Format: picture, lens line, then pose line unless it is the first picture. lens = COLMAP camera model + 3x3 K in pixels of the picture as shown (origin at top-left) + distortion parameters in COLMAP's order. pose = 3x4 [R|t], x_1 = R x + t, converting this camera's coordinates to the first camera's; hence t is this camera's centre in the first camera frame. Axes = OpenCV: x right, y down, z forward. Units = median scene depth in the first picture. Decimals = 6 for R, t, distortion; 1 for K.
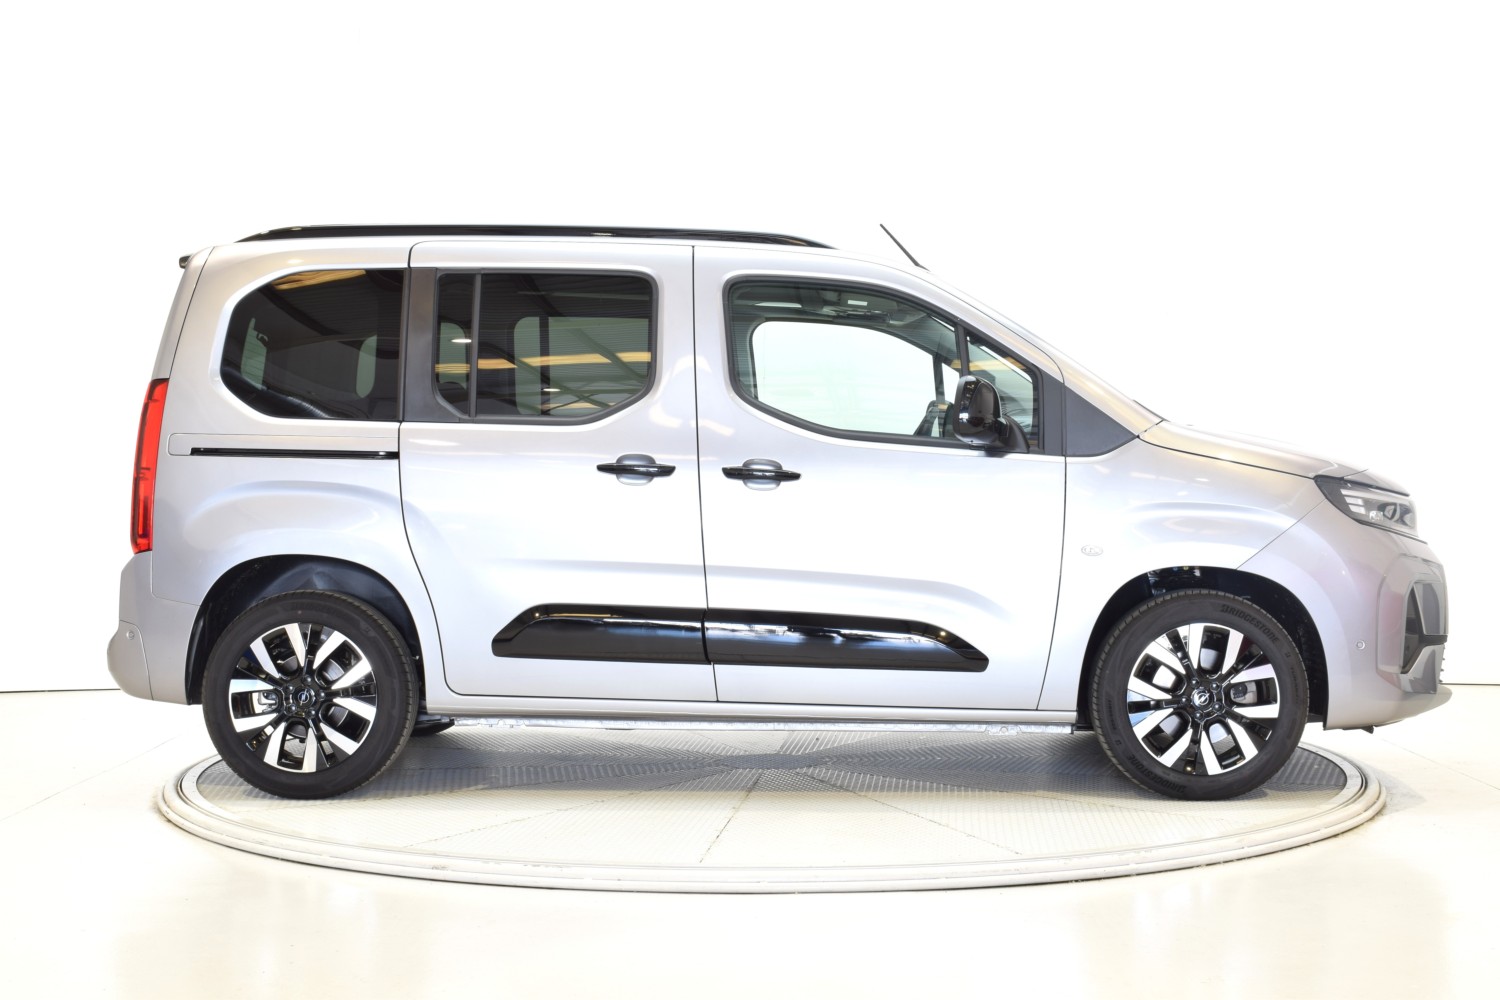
lens RADIAL K [[2119.5, 0, 750.0], [0, 2119.5, 500.0], [0, 0, 1]] dist [-0.015774, -0.037737]
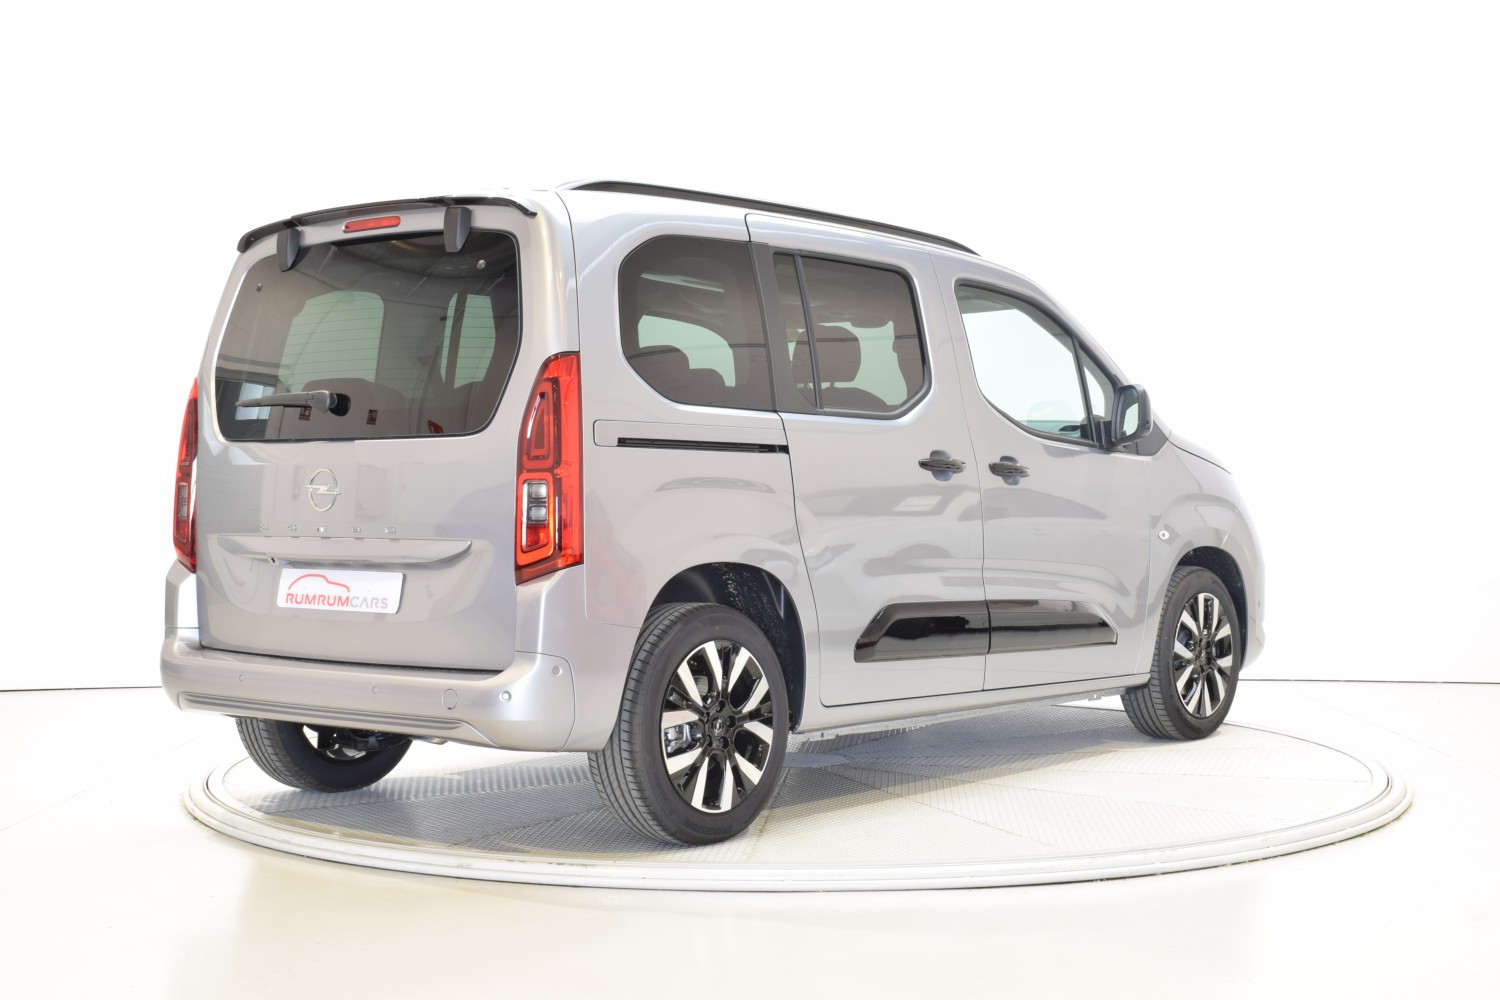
lens RADIAL K [[2119.5, 0, 750.0], [0, 2119.5, 500.0], [0, 0, 1]] dist [-0.015774, -0.037737]
pose [[0.610502, -0.010200, 0.791949, -0.898853], [0.011769, 0.999924, 0.003807, -0.002846], [-0.791927, 0.006996, 0.610575, 0.460531]]
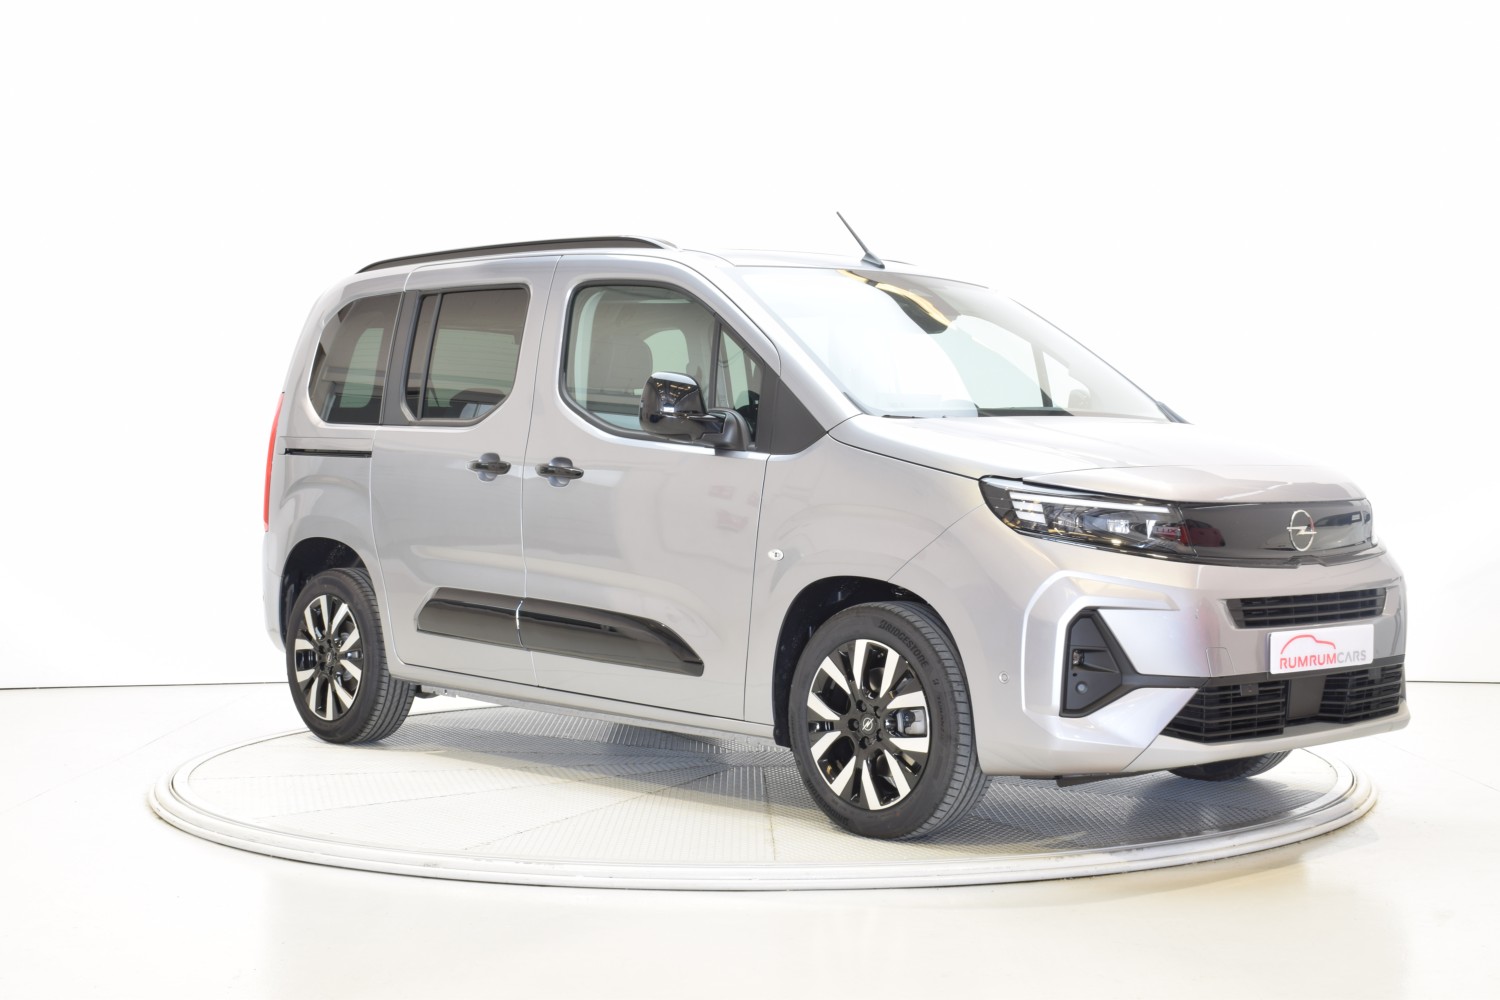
lens RADIAL K [[2119.5, 0, 750.0], [0, 2119.5, 500.0], [0, 0, 1]] dist [-0.015774, -0.037737]
pose [[0.705599, 0.013780, -0.708477, 0.807827], [-0.023740, 0.999709, -0.004199, 0.004079], [0.708213, 0.019782, 0.705721, 0.326802]]
